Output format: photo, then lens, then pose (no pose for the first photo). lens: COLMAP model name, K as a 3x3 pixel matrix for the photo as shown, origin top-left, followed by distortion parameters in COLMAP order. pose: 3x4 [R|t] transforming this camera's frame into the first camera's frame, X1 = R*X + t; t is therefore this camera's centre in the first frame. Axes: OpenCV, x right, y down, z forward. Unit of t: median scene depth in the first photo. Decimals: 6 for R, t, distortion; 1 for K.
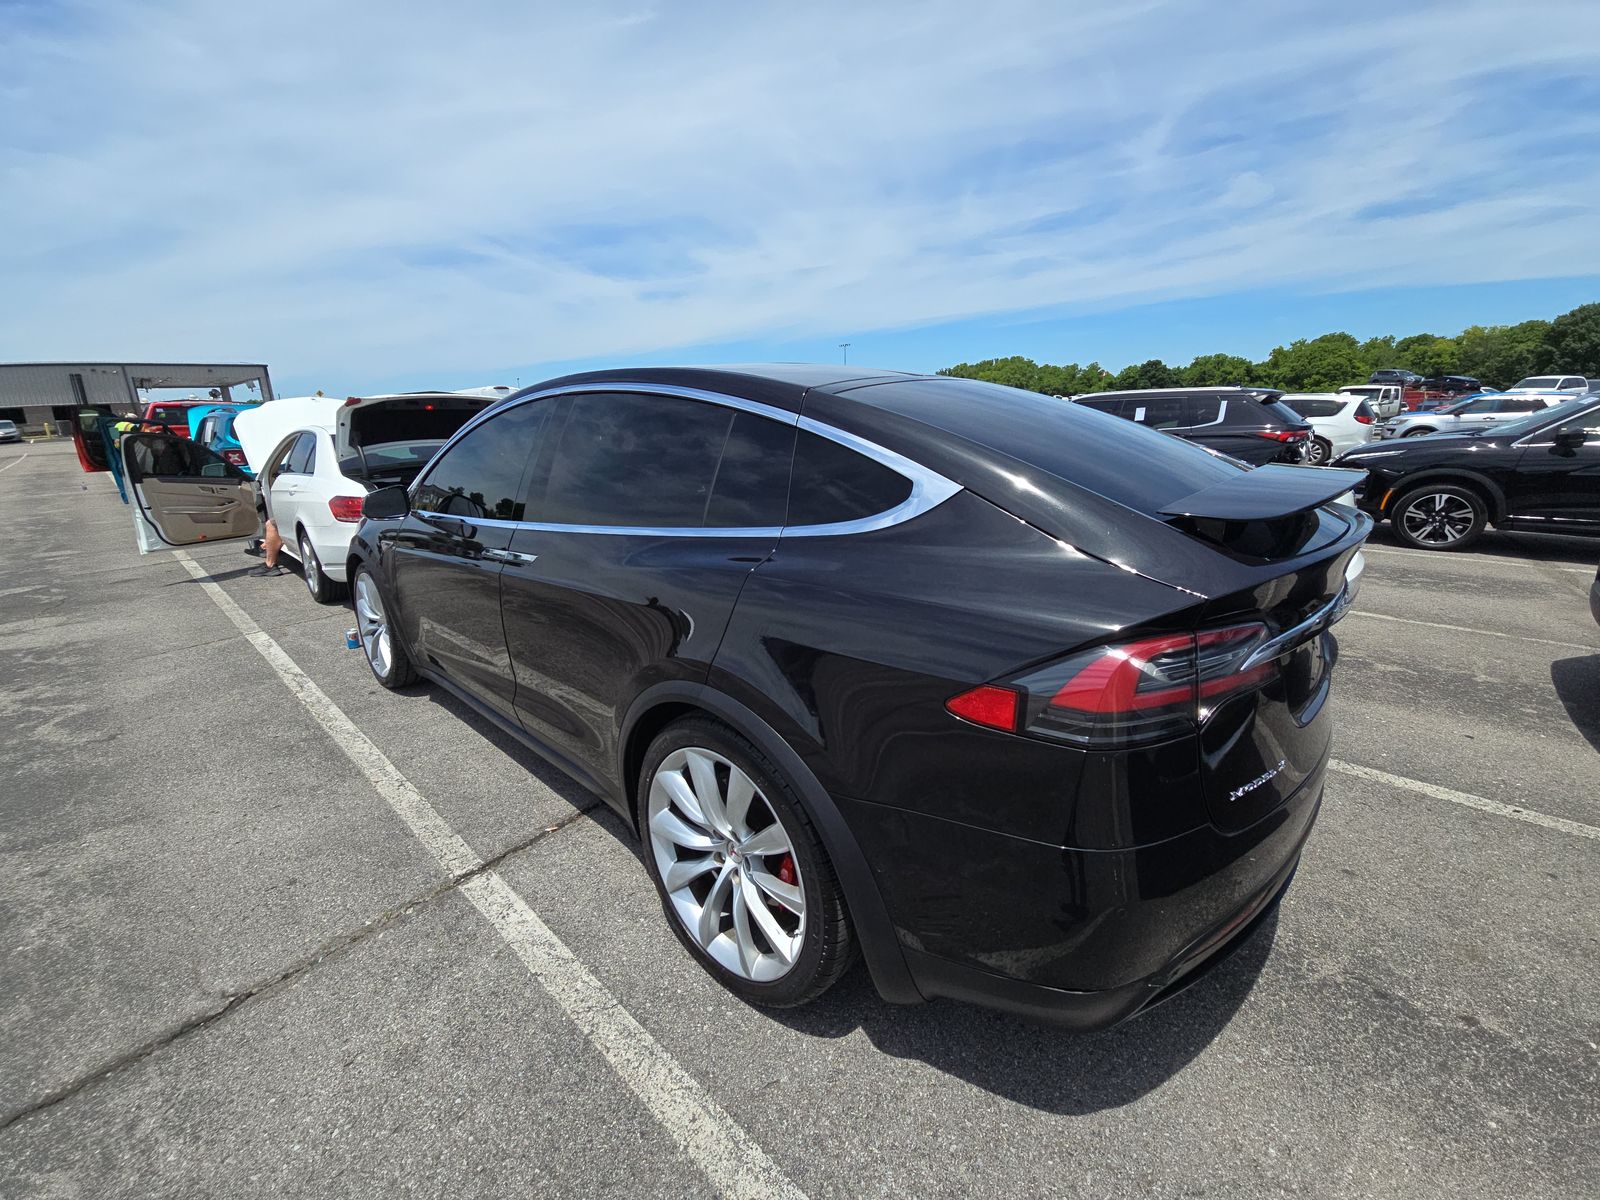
lens RADIAL K [[662.1, 0, 793.0], [0, 662.1, 586.6], [0, 0, 1]] dist [0.028014, -0.018877]
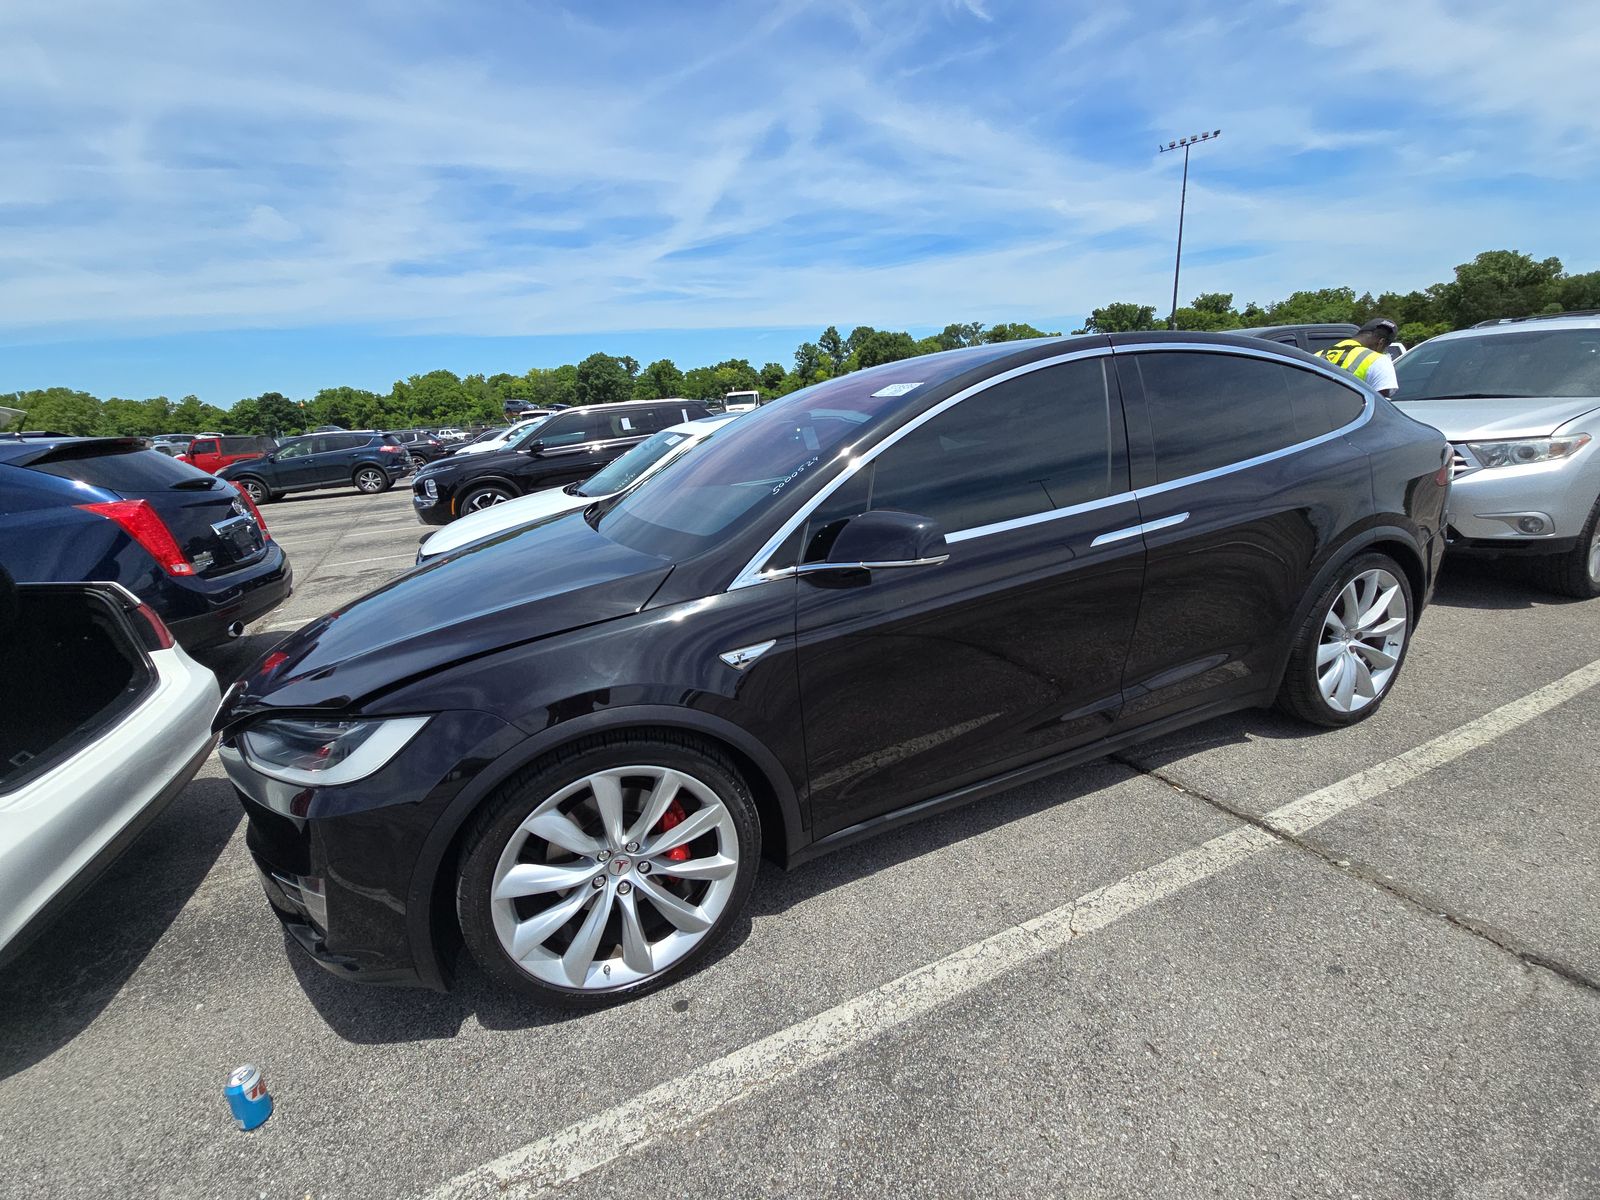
lens RADIAL K [[662.1, 0, 793.0], [0, 662.1, 586.6], [0, 0, 1]] dist [0.028014, -0.018877]
pose [[0.390771, -0.254470, 0.884615, -0.139254], [0.297134, 0.944453, 0.140427, -0.023430], [-0.871212, 0.207974, 0.444676, 0.099364]]
